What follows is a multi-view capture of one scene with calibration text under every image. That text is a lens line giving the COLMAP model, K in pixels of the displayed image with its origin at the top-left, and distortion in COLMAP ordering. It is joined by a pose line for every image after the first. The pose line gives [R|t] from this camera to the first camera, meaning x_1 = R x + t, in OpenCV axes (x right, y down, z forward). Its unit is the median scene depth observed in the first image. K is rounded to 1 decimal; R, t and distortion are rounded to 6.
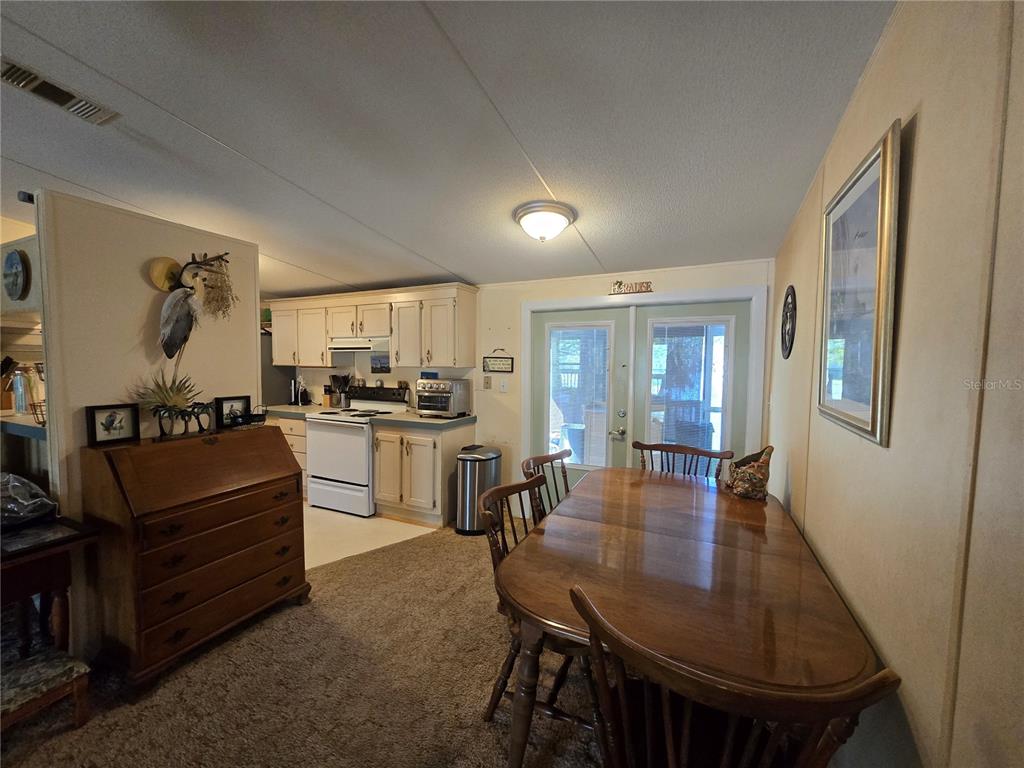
lens RADIAL K [[420.8, 0, 498.5], [0, 420.8, 384.4], [0, 0, 1]] dist [-0.004149, -0.000195]
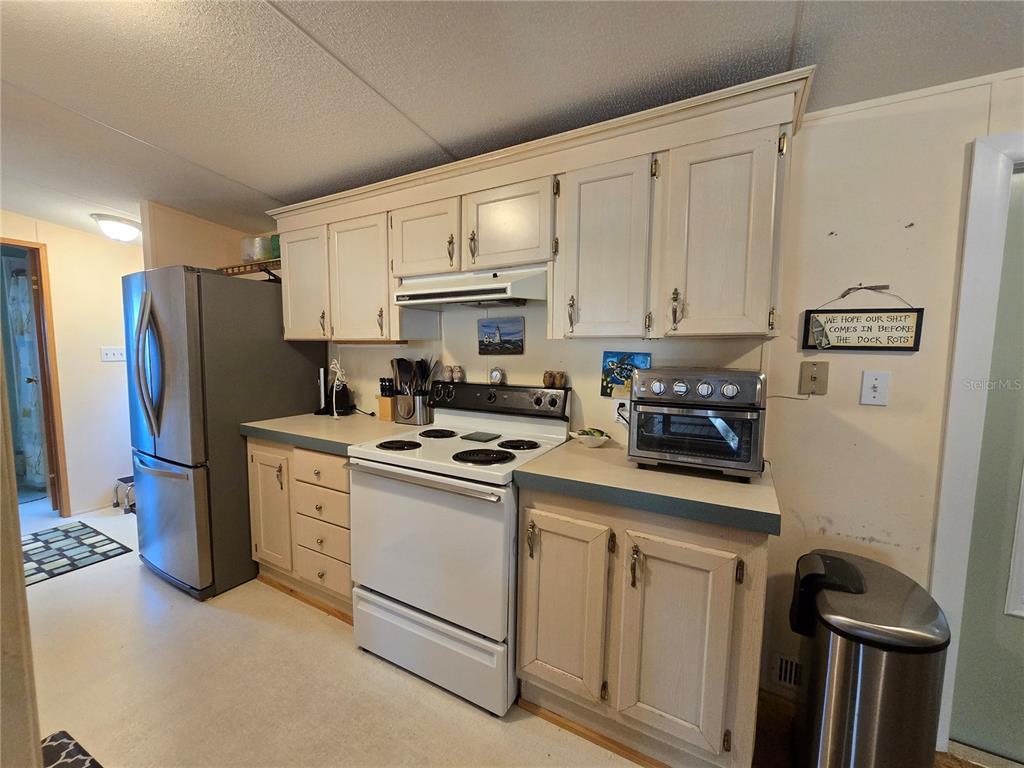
lens RADIAL K [[420.8, 0, 498.5], [0, 420.8, 384.4], [0, 0, 1]] dist [-0.004149, -0.000195]
pose [[0.997478, 0.006932, -0.070633, -0.261976], [-0.004593, 0.999437, 0.033223, -0.009346], [0.070824, -0.032814, 0.996949, 0.555755]]
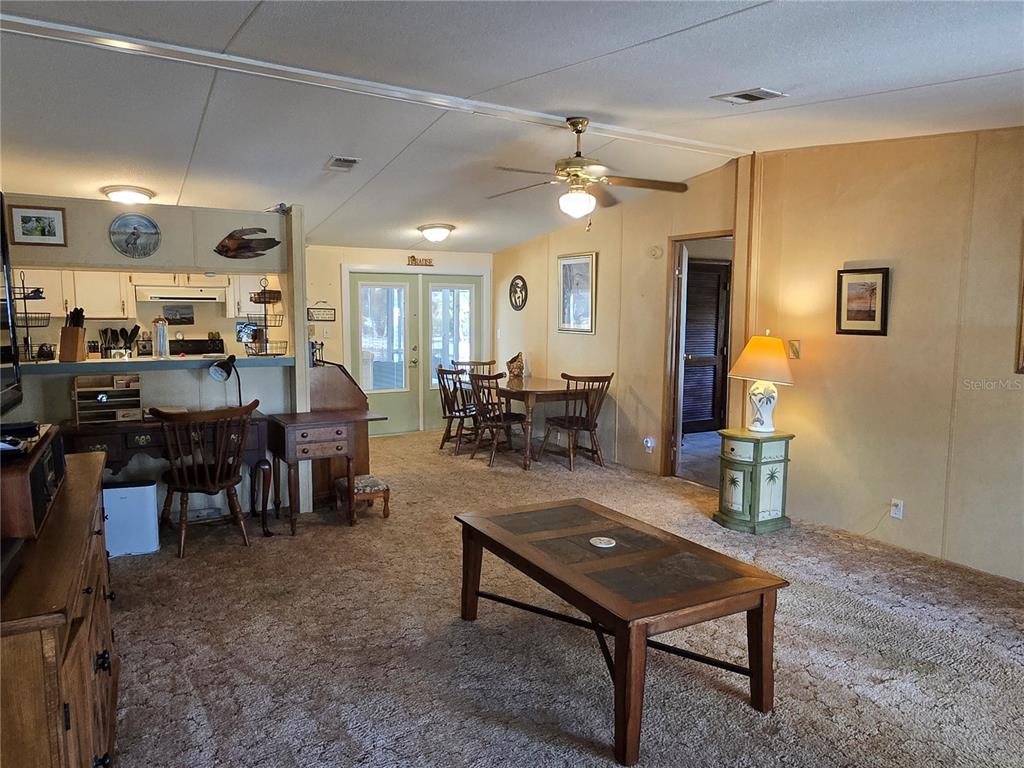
lens RADIAL K [[692.2, 0, 512.0], [0, 692.2, 384.0], [0, 0, 1]] dist [-0.003647, -0.000323]
pose [[0.552958, -0.087101, 0.828644, -1.213487], [0.045263, 0.996193, 0.074508, 0.024392], [-0.831979, -0.003693, 0.554795, -0.479857]]
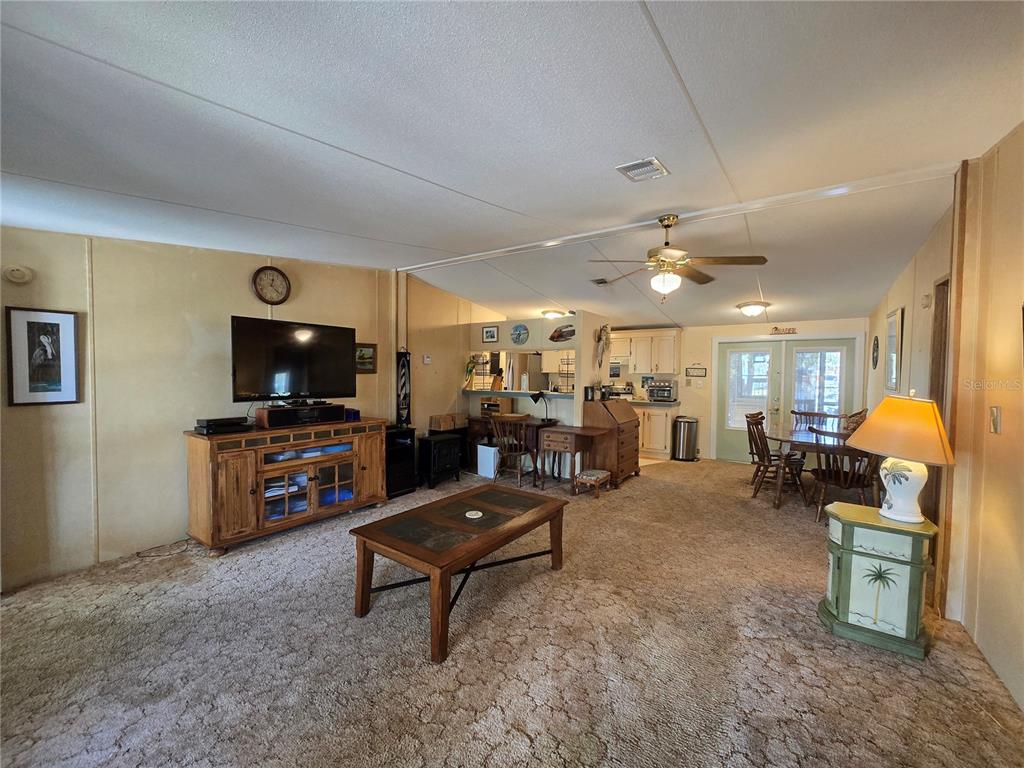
lens RADIAL K [[420.8, 0, 498.5], [0, 420.8, 384.4], [0, 0, 1]] dist [-0.004149, -0.000195]
pose [[0.987421, 0.006730, -0.157971, -0.493343], [-0.010636, 0.999658, -0.023890, 0.050328], [0.157756, 0.025269, 0.987155, -0.800028]]
